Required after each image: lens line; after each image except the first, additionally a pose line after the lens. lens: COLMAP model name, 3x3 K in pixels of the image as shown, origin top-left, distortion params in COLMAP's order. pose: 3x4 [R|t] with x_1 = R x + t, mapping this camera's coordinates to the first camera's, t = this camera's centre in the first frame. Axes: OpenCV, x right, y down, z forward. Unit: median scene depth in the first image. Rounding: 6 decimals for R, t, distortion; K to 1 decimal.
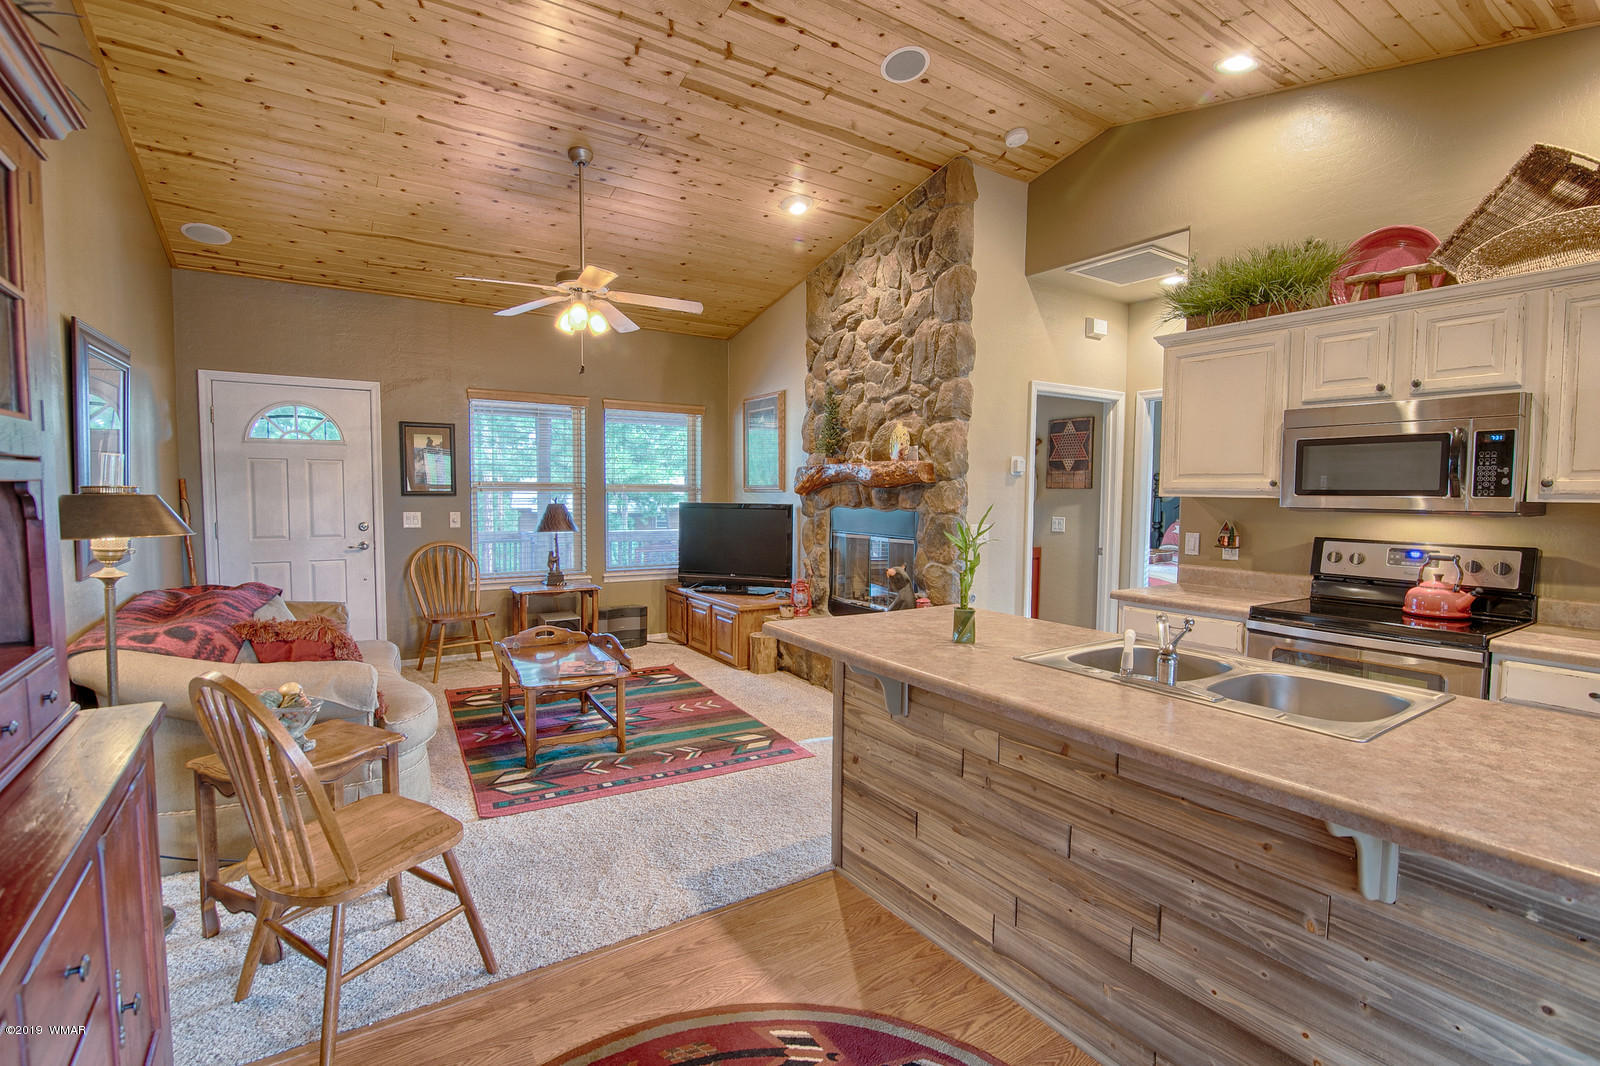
lens RADIAL K [[733.3, 0, 799.2], [0, 733.3, 529.1], [0, 0, 1]] dist [-0.021338, 0.000764]
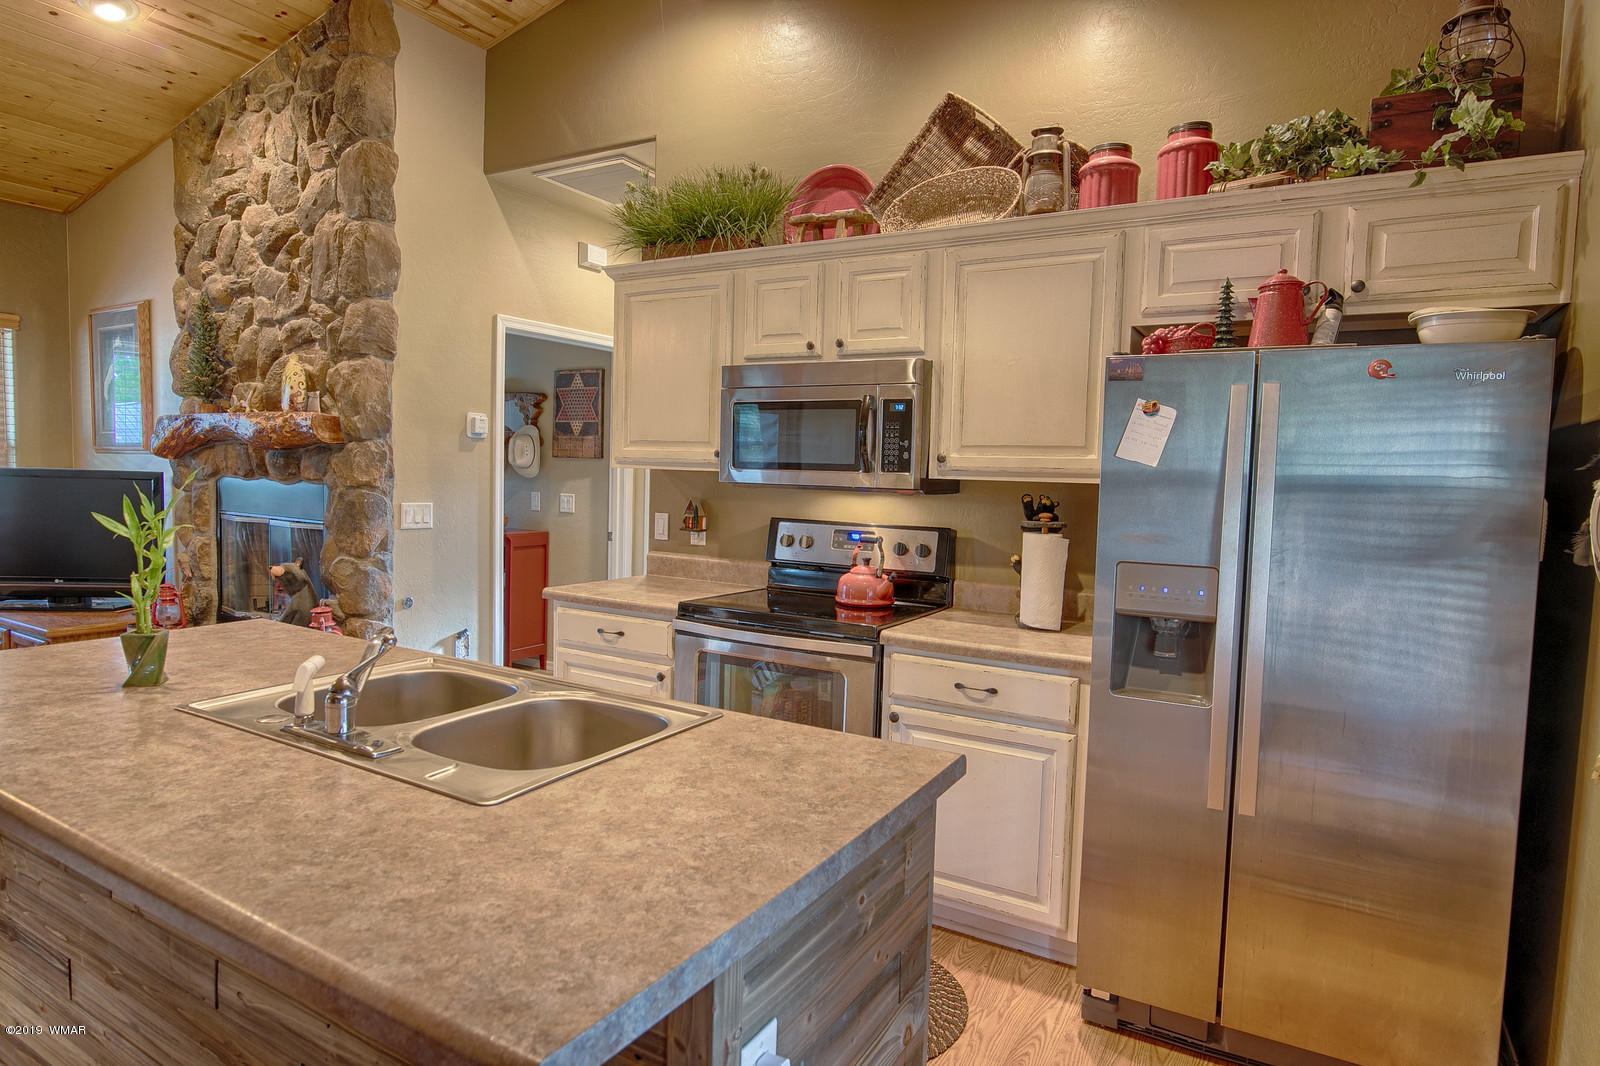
lens RADIAL K [[896.0, 0, 800.9], [0, 896.0, 530.8], [0, 0, 1]] dist [-0.027578, 0.011434]
pose [[0.893623, -0.012280, 0.448650, 0.194542], [0.001357, 0.999695, 0.024661, 0.000426], [-0.448816, -0.021429, 0.893367, 0.023027]]
